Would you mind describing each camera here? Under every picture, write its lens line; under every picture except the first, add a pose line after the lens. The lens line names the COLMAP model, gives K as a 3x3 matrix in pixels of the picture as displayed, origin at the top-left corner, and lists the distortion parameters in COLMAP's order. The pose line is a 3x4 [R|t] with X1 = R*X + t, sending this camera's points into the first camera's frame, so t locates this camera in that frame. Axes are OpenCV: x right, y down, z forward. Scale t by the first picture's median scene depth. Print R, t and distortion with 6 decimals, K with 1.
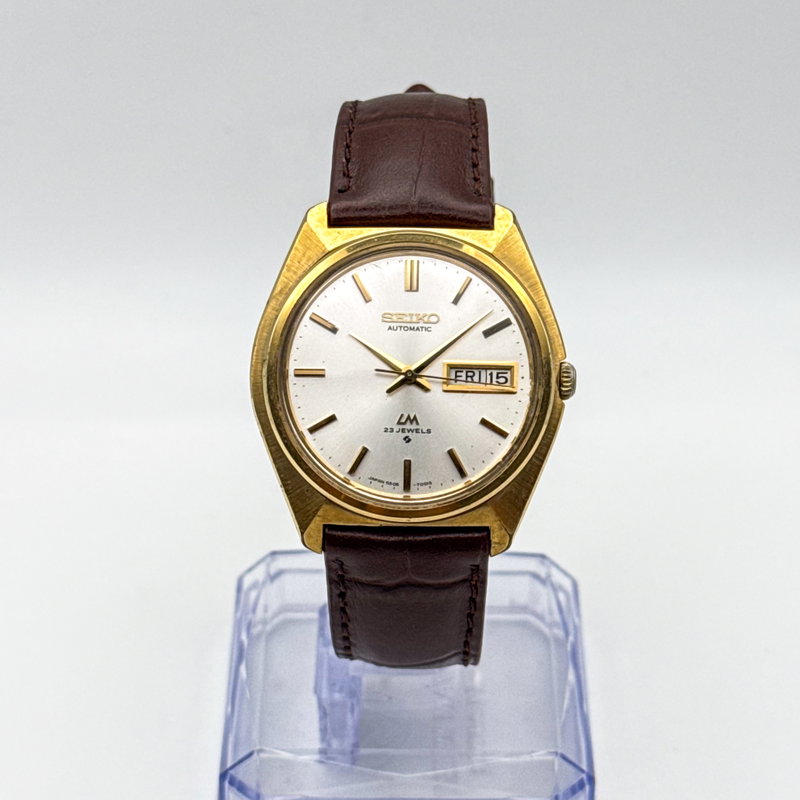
lens RADIAL K [[2354.1, 0, 400.0], [0, 2354.1, 400.0], [0, 0, 1]] dist [0.022540, -0.300976]
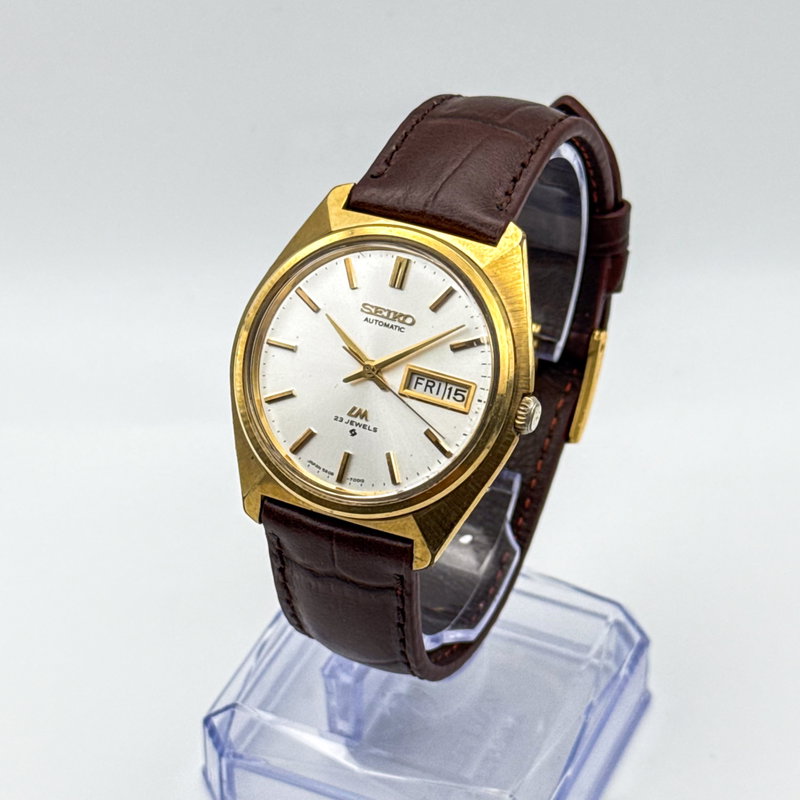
lens RADIAL K [[2354.1, 0, 400.0], [0, 2354.1, 400.0], [0, 0, 1]] dist [0.022540, -0.300976]
pose [[0.914321, 0.238063, -0.327633, 0.340602], [-0.236927, 0.970530, 0.044012, -0.044572], [0.328455, 0.037384, 0.943779, 0.071662]]
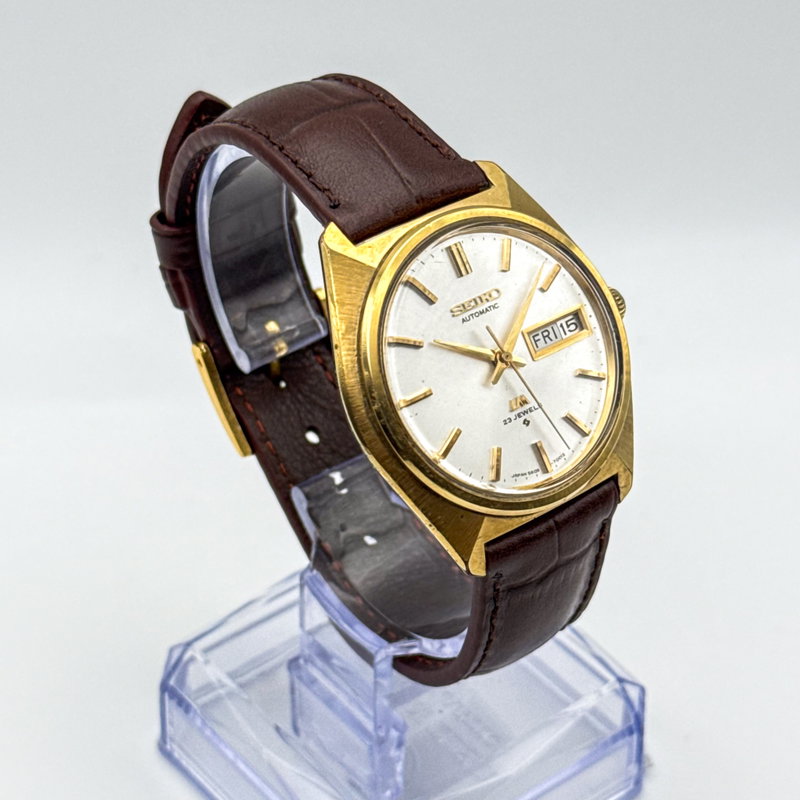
lens RADIAL K [[2354.1, 0, 400.0], [0, 2354.1, 400.0], [0, 0, 1]] dist [0.022540, -0.300976]
pose [[0.776921, -0.389782, 0.494433, -0.493182], [0.375055, 0.917295, 0.133804, -0.134937], [-0.505696, 0.081484, 0.858855, 0.219734]]
